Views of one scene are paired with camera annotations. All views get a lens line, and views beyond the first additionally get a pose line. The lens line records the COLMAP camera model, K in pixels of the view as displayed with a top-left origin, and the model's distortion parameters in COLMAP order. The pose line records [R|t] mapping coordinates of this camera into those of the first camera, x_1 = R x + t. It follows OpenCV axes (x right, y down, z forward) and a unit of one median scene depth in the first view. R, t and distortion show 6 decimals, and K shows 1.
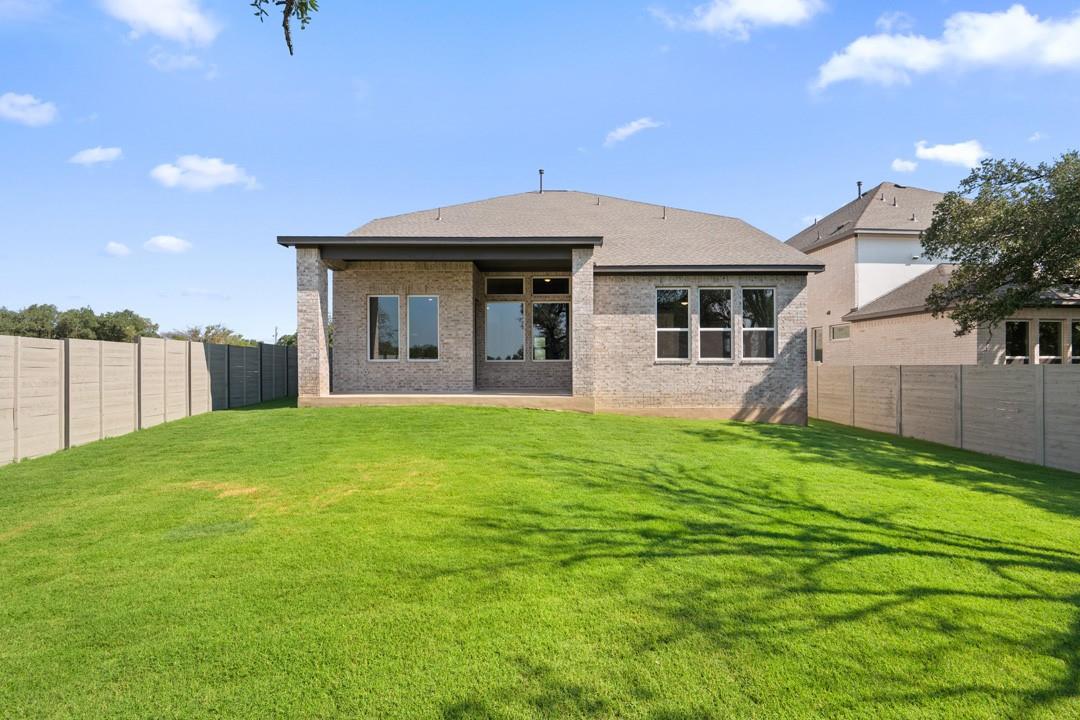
lens RADIAL K [[491.9, 0, 560.4], [0, 491.9, 373.2], [0, 0, 1]] dist [0.000140, -0.005823]
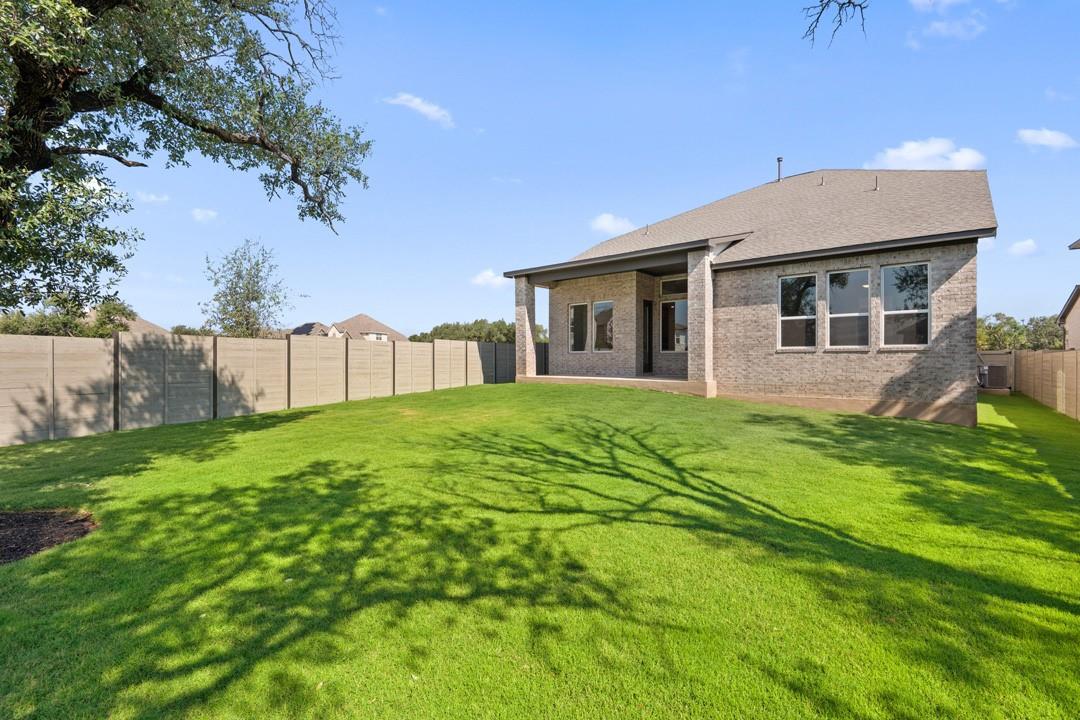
lens RADIAL K [[491.9, 0, 544.4], [0, 491.9, 362.9], [0, 0, 1]] dist [0.000140, -0.005823]
pose [[0.752028, 0.005746, -0.659107, 0.498855], [-0.014029, 0.999875, -0.007289, 0.016614], [0.658982, 0.014728, 0.752014, -0.076480]]
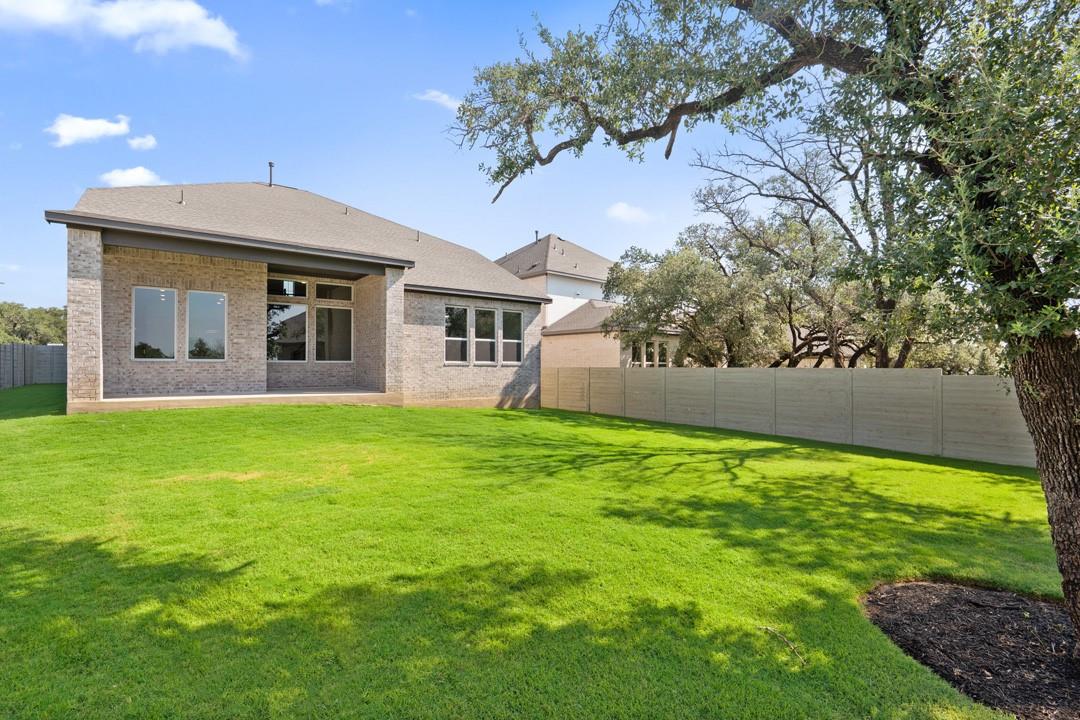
lens RADIAL K [[491.9, 0, 536.3], [0, 491.9, 361.1], [0, 0, 1]] dist [0.000140, -0.005823]
pose [[0.806108, 0.011601, 0.591655, -0.358893], [0.003516, 0.999696, -0.024391, 0.001005], [-0.591758, 0.021742, 0.805823, -0.148217]]
